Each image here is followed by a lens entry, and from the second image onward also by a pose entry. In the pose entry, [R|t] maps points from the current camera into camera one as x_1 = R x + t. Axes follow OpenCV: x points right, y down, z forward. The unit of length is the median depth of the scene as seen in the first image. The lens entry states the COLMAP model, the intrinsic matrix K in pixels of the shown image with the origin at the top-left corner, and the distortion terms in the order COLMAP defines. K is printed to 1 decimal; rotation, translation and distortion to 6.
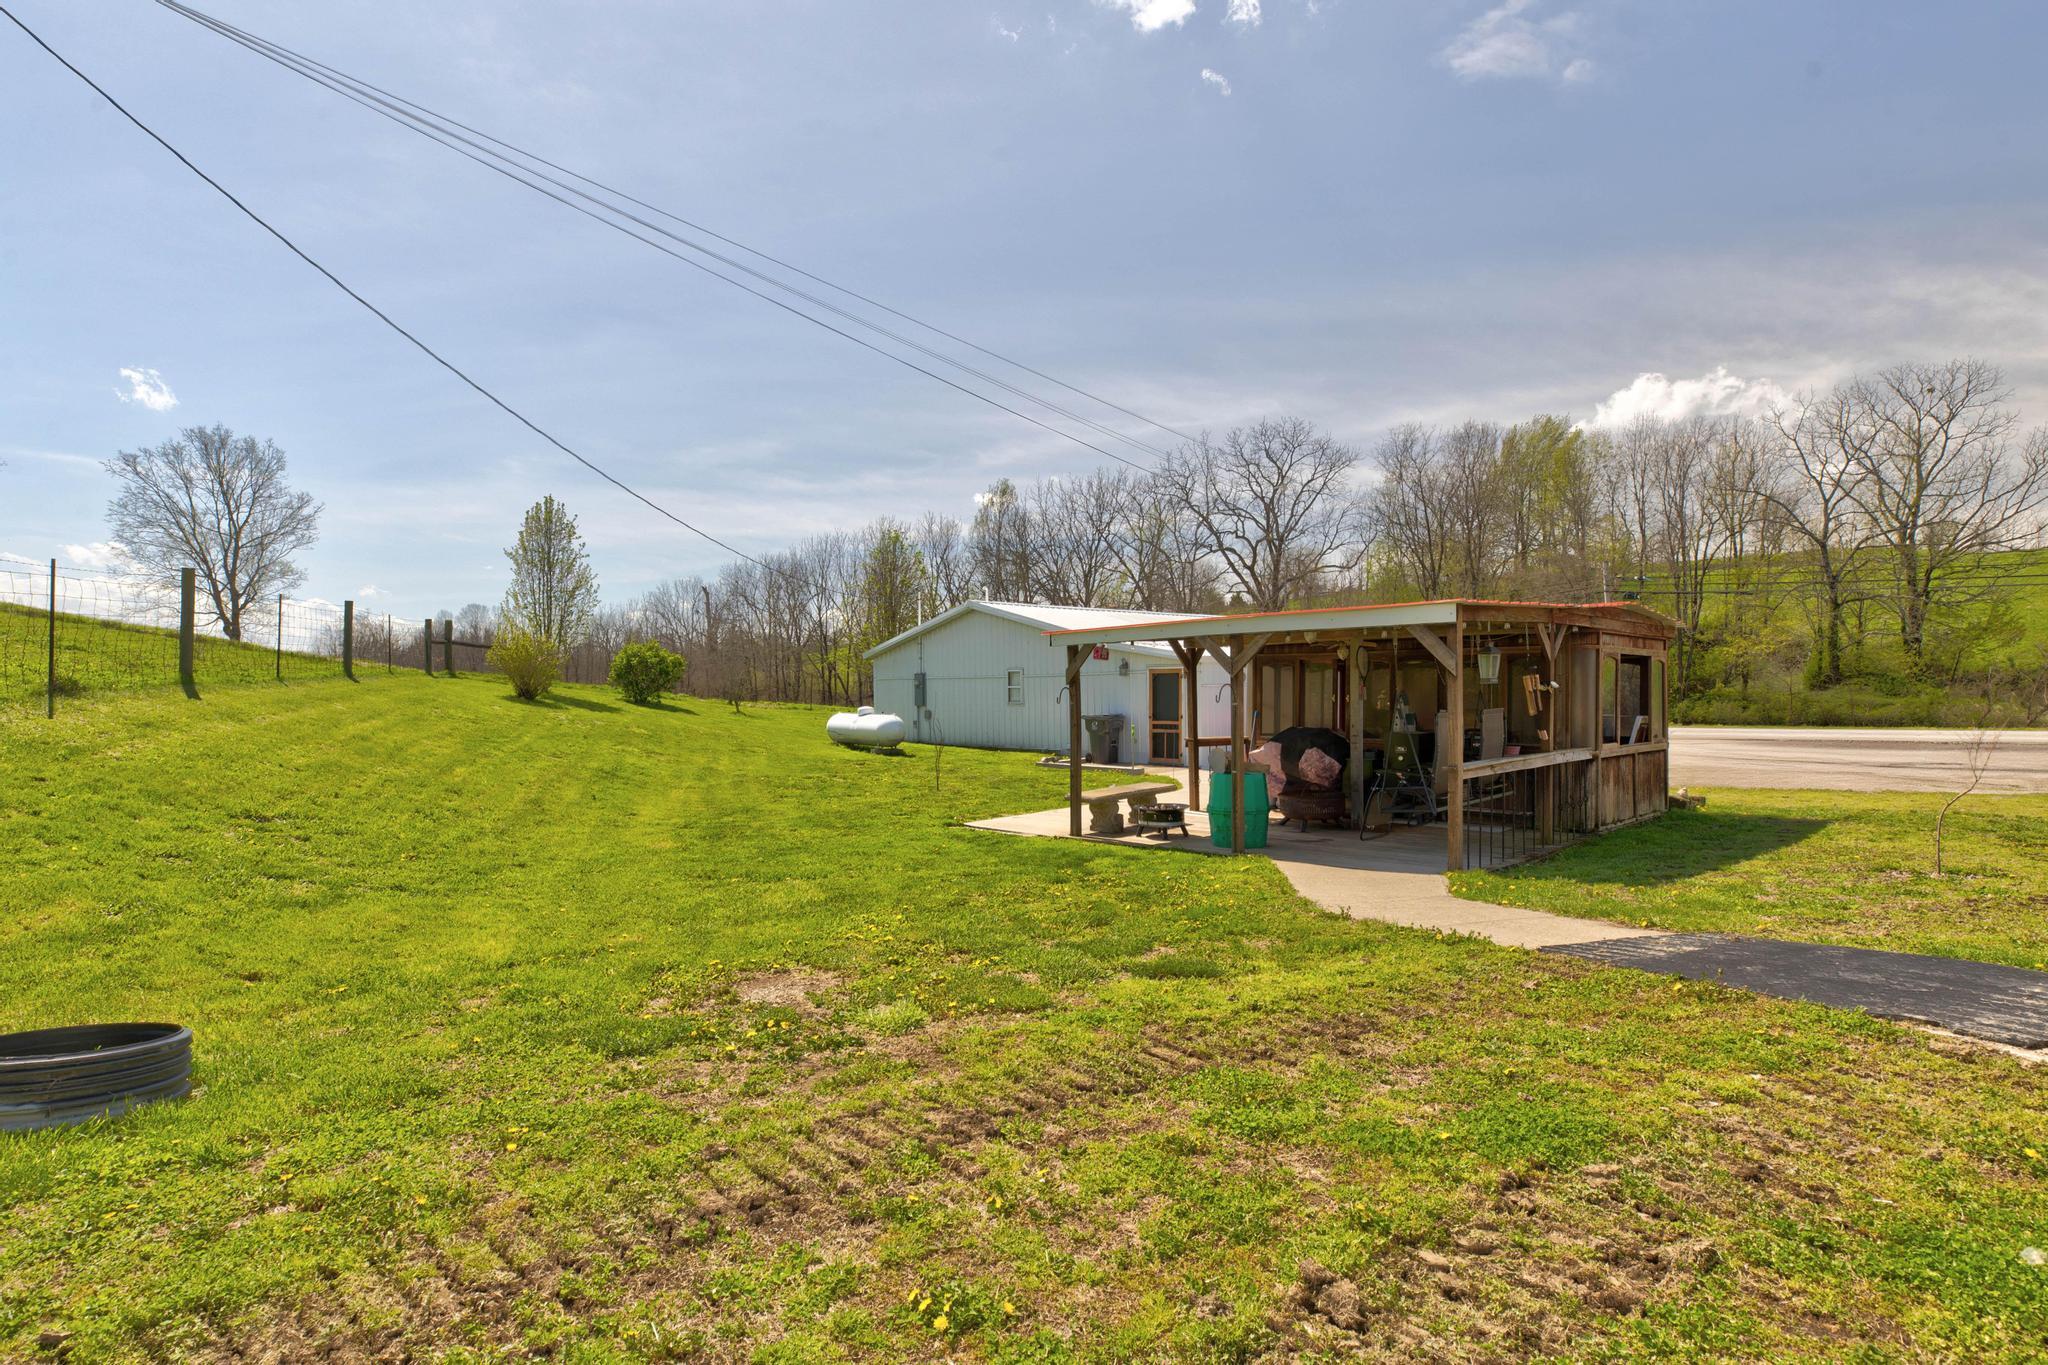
lens RADIAL K [[1049.5, 0, 1022.3], [0, 1049.5, 681.6], [0, 0, 1]] dist [-0.014557, -0.000454]
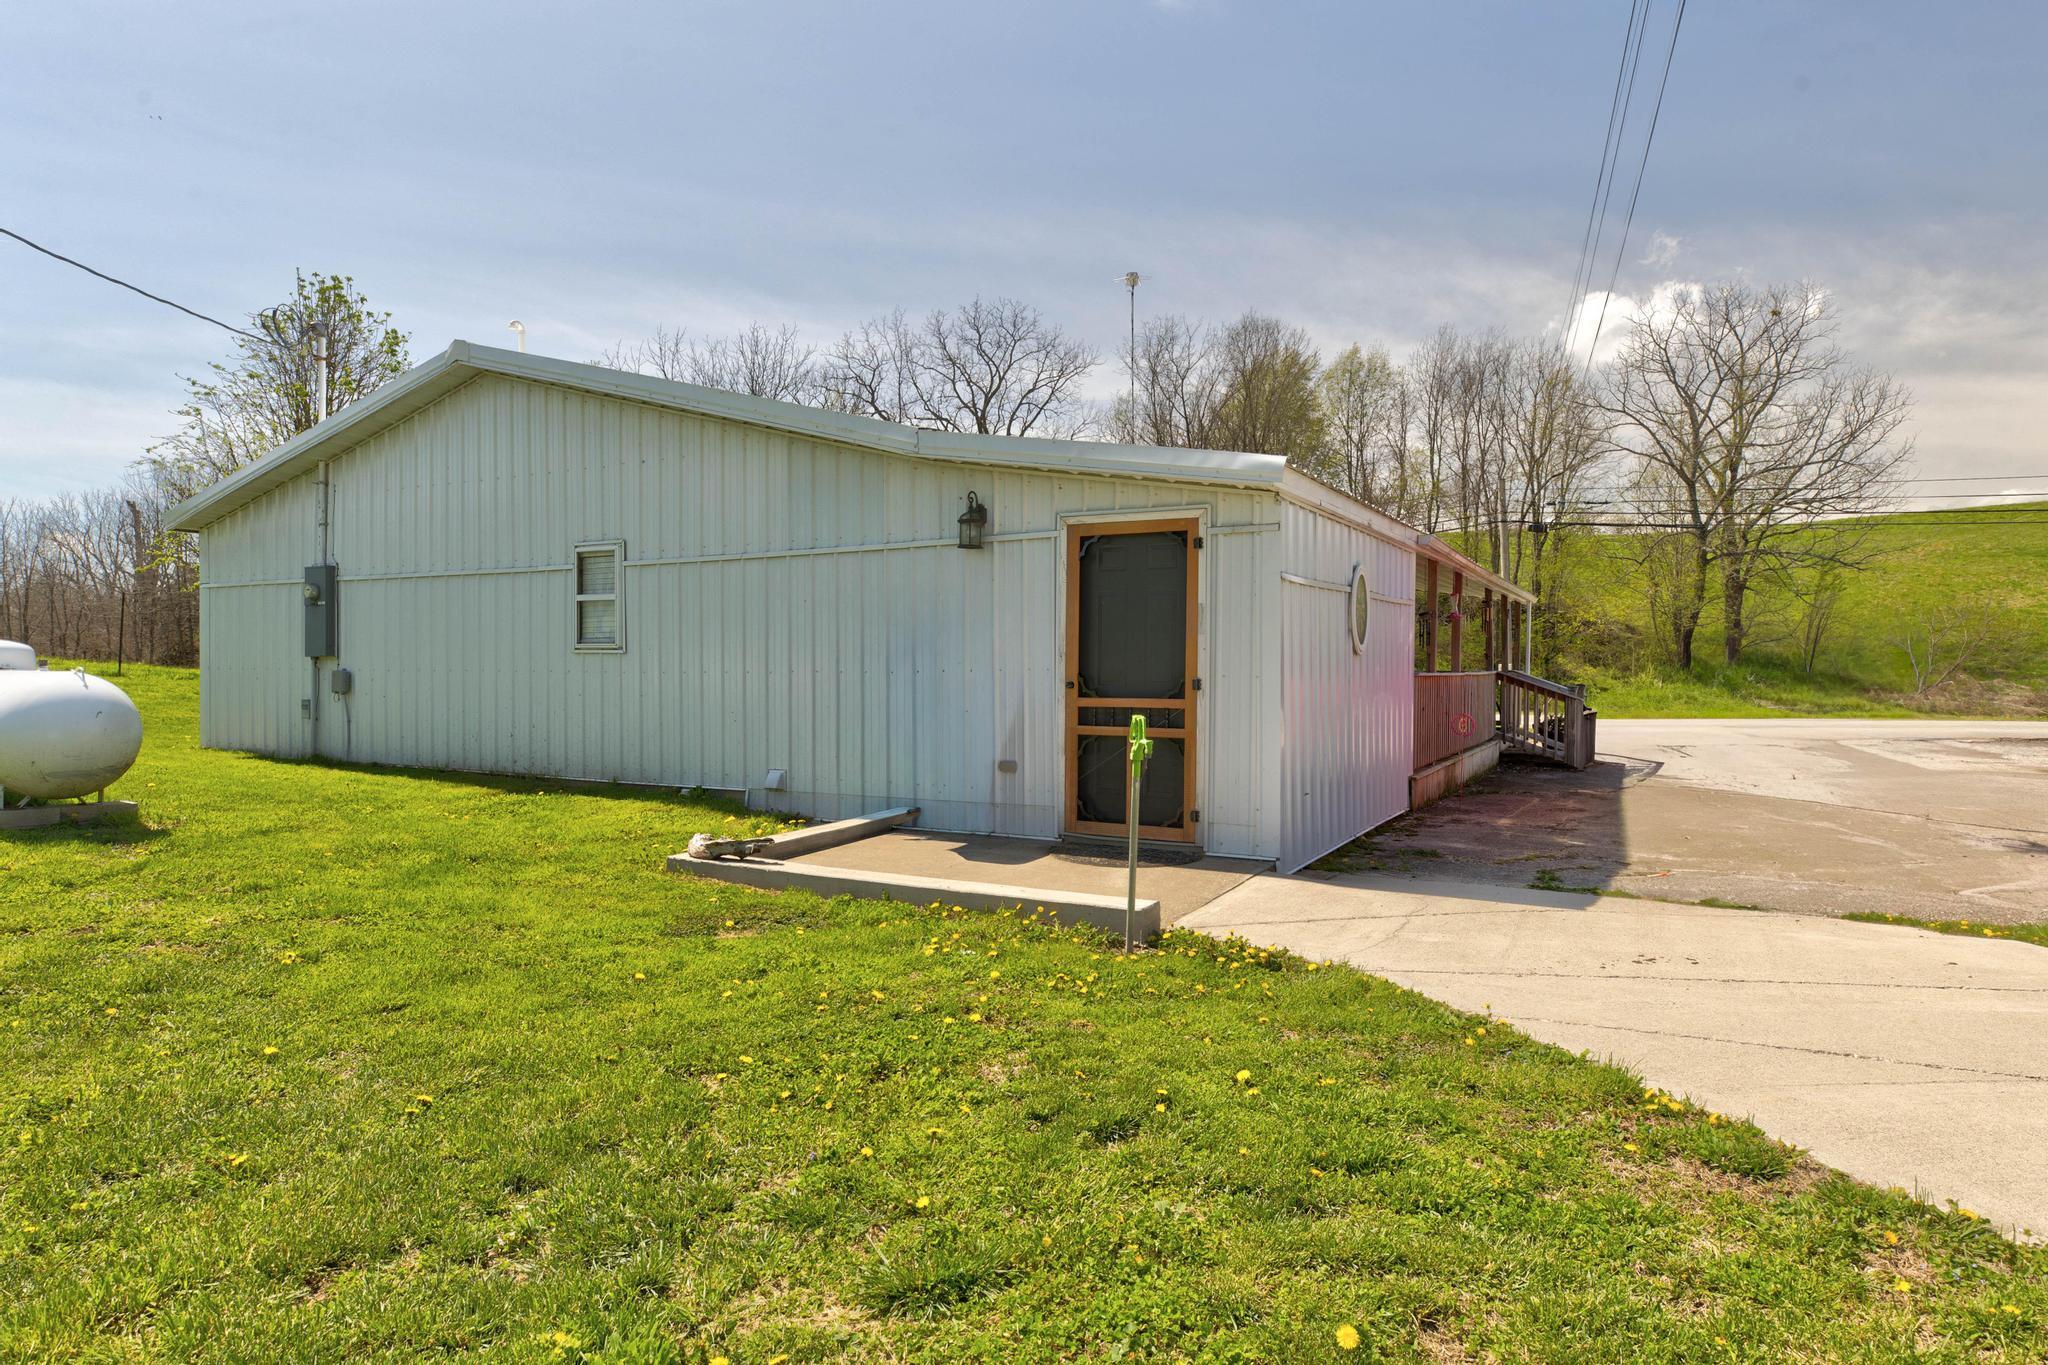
lens RADIAL K [[1219.2, 0, 1010.8], [0, 1219.2, 667.0], [0, 0, 1]] dist [-0.004021, 0.001857]
pose [[0.955324, 0.011166, 0.295351, 0.003508], [-0.012845, 0.999910, 0.003743, 0.021885], [-0.295283, -0.007370, 0.955382, 0.540122]]
